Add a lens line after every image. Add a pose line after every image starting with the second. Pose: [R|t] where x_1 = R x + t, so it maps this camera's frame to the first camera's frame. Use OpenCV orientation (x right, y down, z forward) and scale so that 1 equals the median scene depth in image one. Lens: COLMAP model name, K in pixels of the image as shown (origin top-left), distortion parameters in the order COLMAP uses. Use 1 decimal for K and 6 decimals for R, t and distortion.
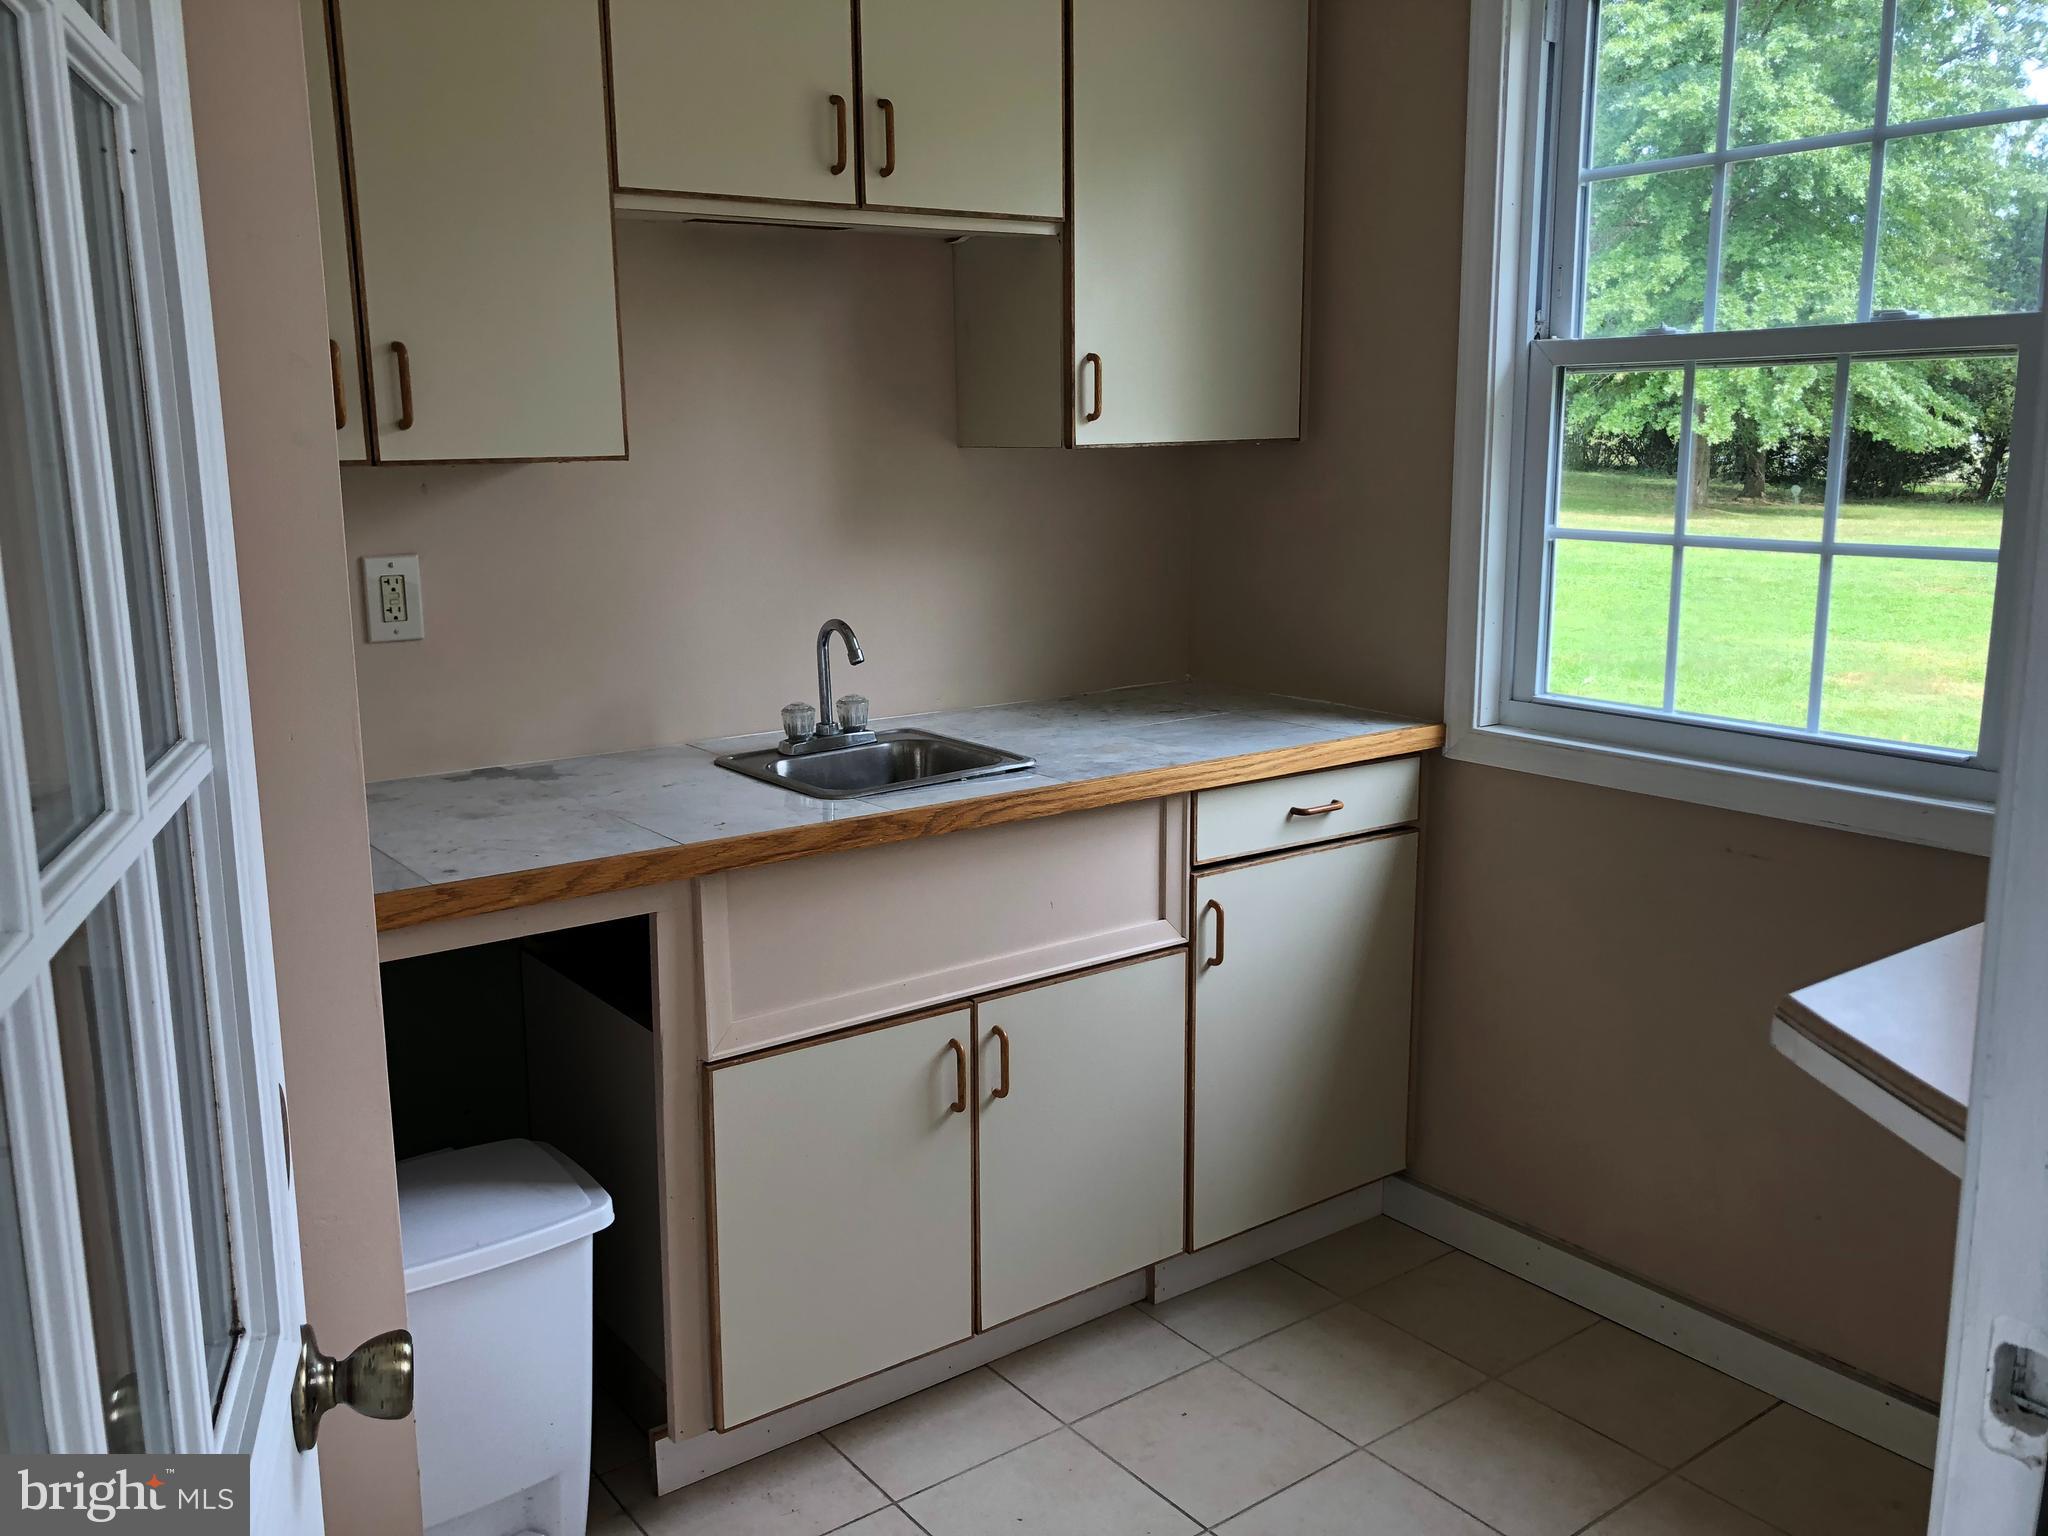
lens RADIAL K [[1666.3, 0, 1021.2], [0, 1666.3, 767.1], [0, 0, 1]] dist [0.050583, -0.066303]
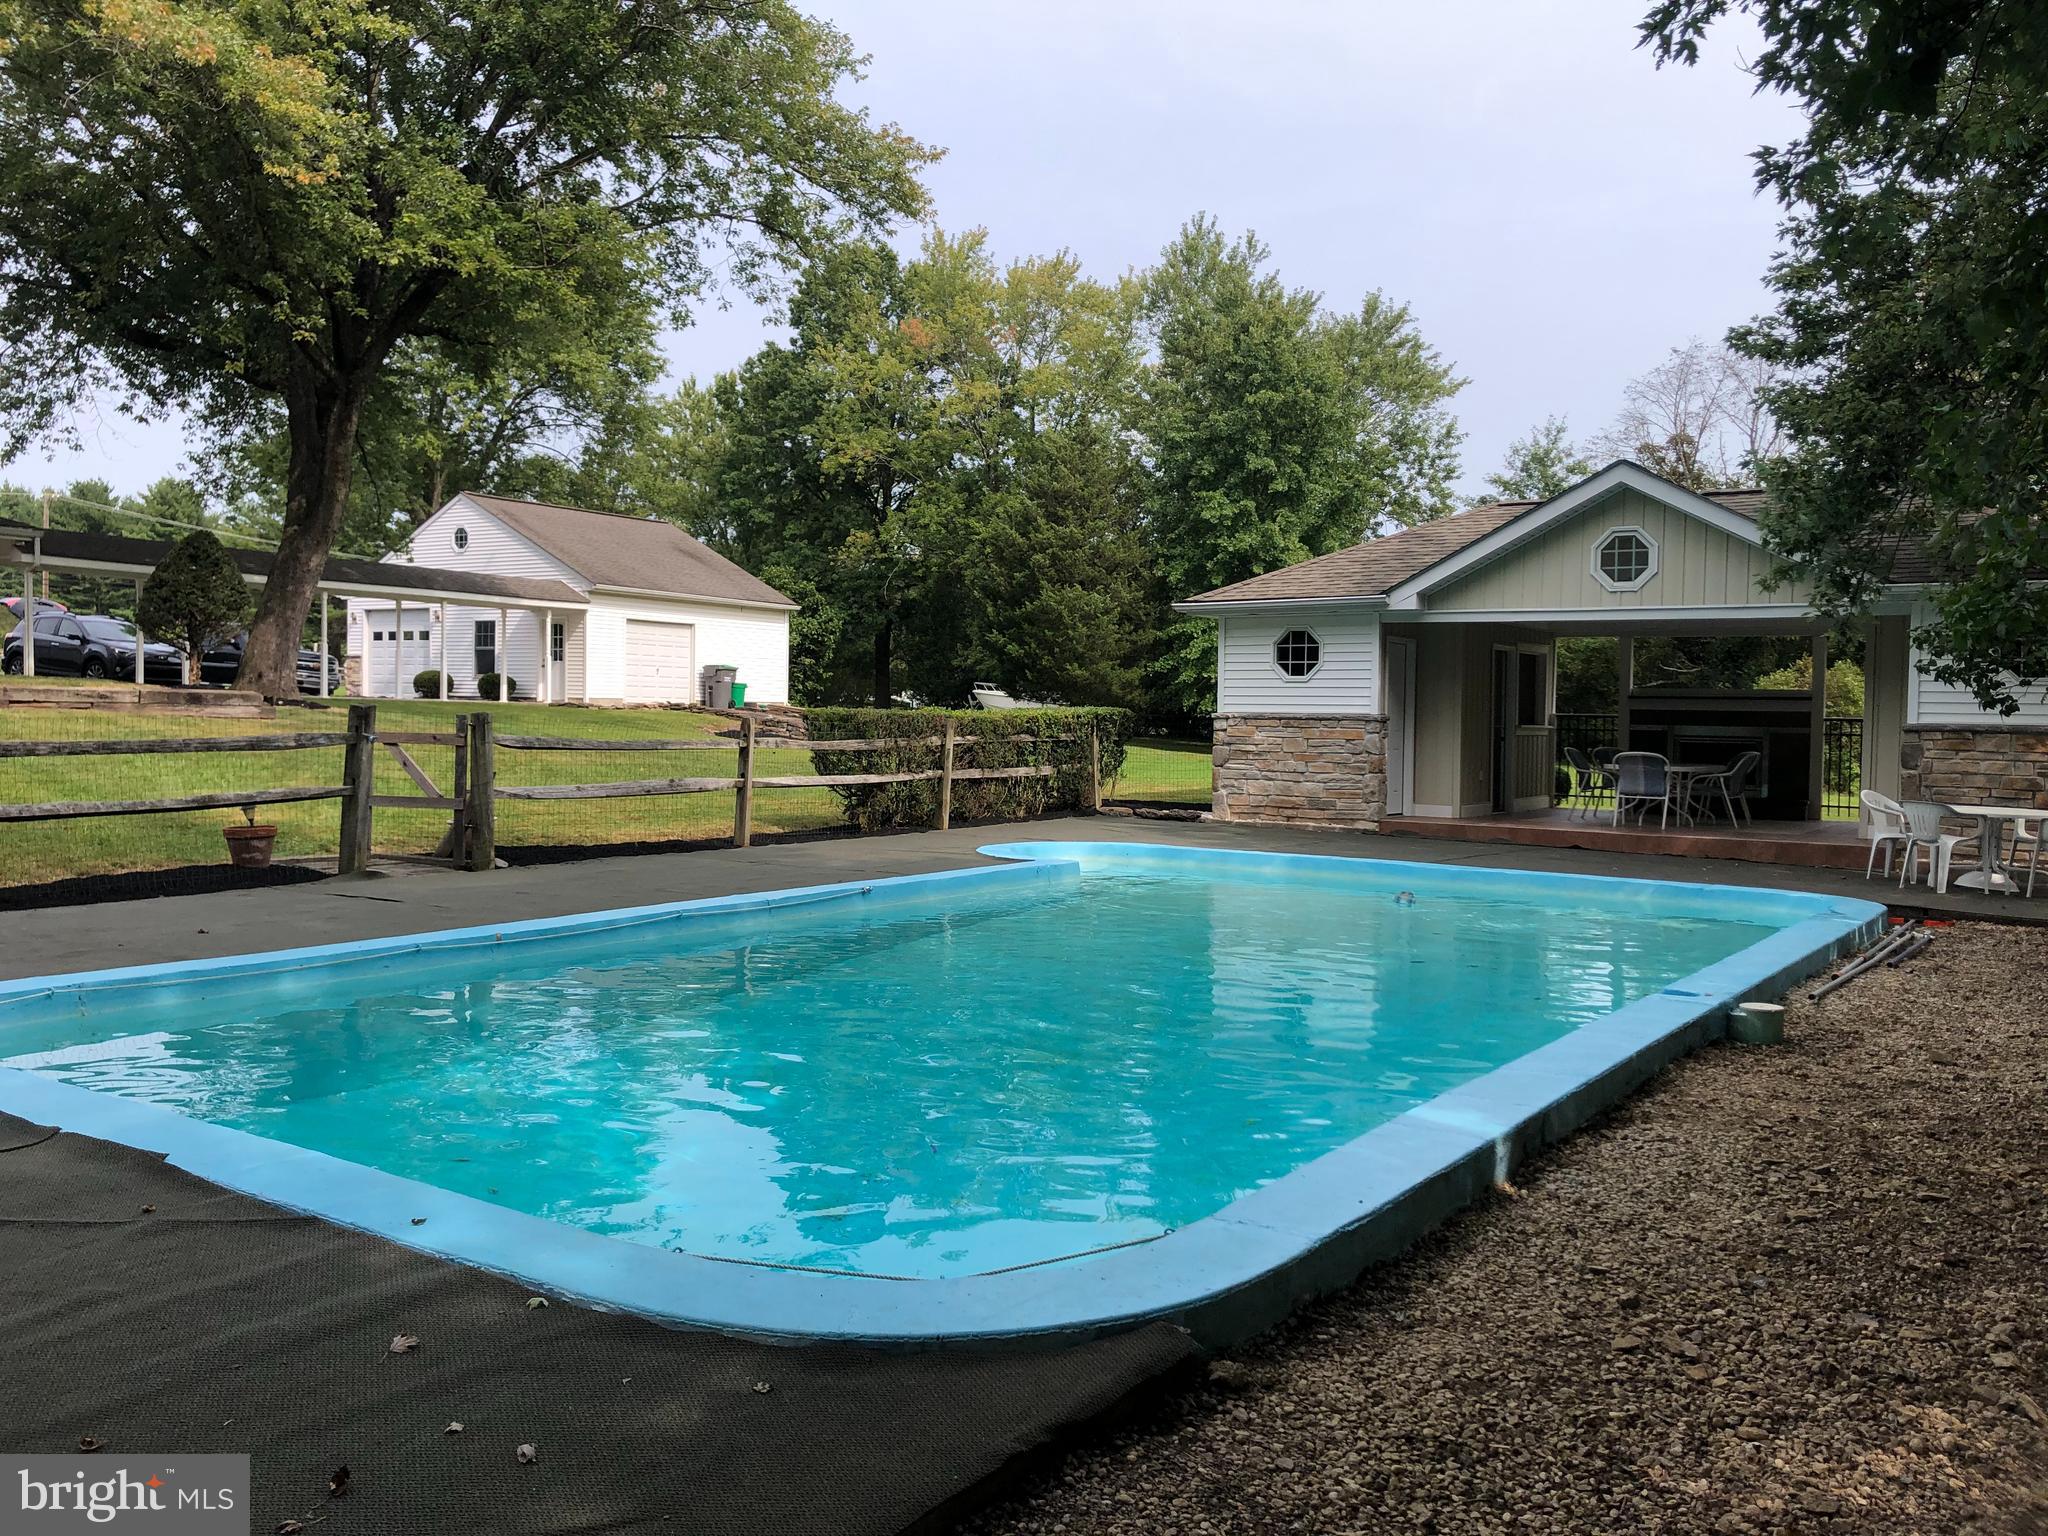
lens RADIAL K [[1666.3, 0, 995.7], [0, 1666.3, 794.8], [0, 0, 1]] dist [0.050583, -0.066303]
pose [[0.946621, 0.008229, 0.322245, -0.487388], [0.039048, 0.989385, -0.139971, 0.148593], [-0.319976, 0.145083, 0.936251, -0.666562]]
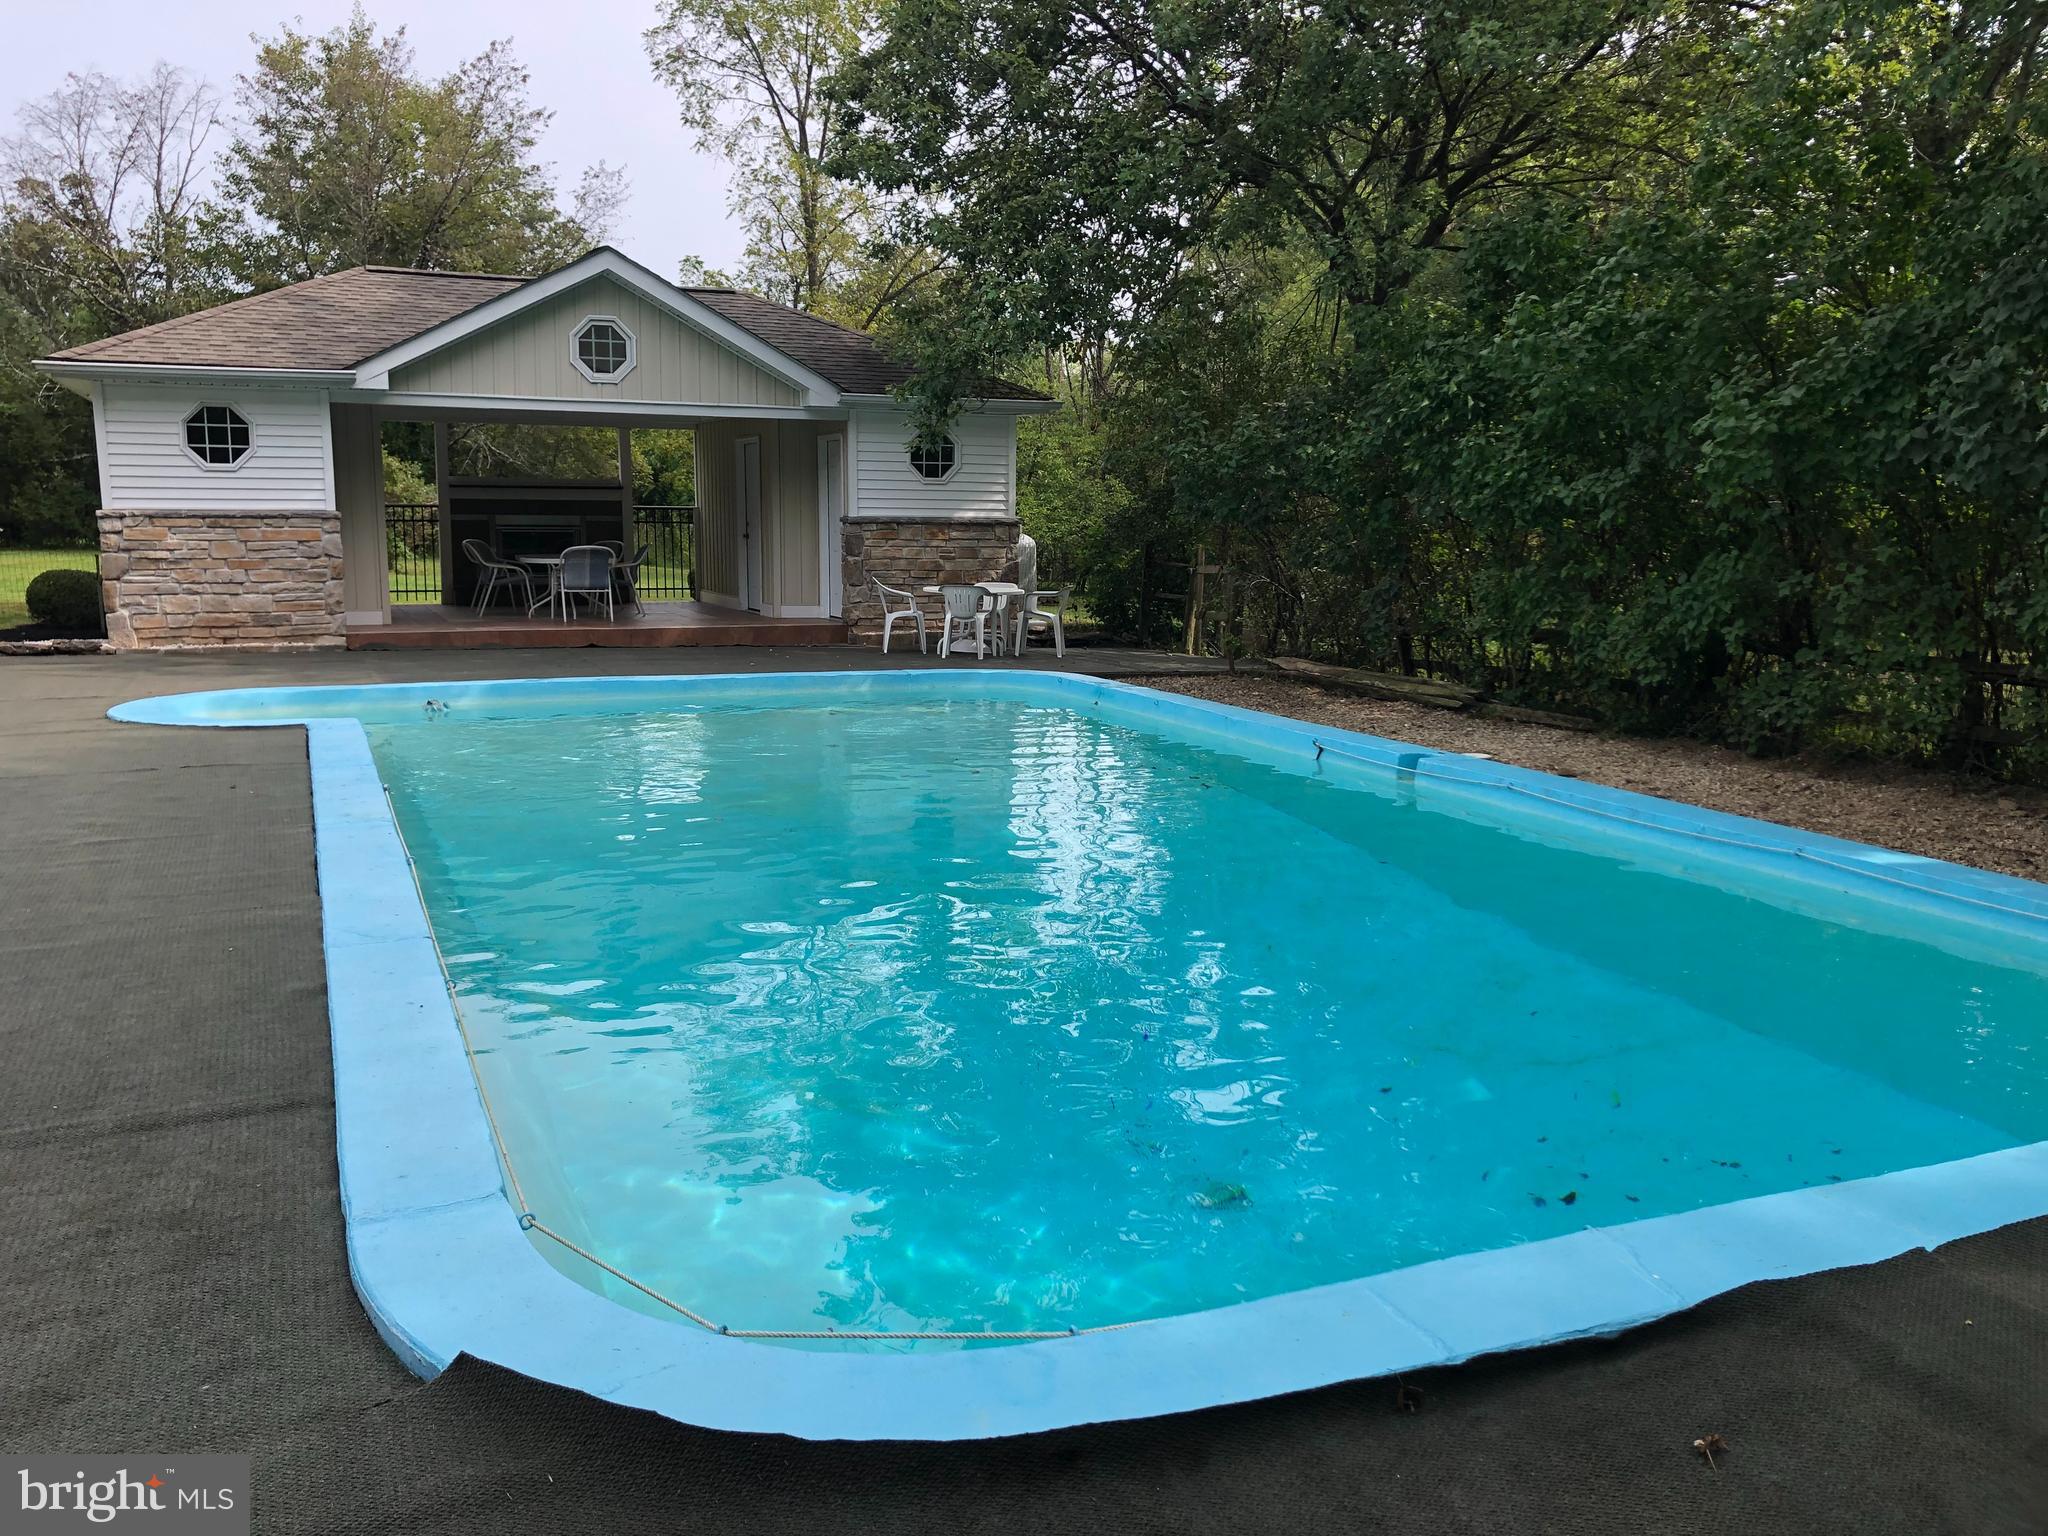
lens RADIAL K [[1666.3, 0, 998.9], [0, 1666.3, 769.1], [0, 0, 1]] dist [0.050583, -0.066303]
pose [[0.223108, -0.142328, 0.964347, -0.663261], [0.181078, 0.978116, 0.102467, 0.092401], [-0.957827, 0.151761, 0.243998, -0.413373]]
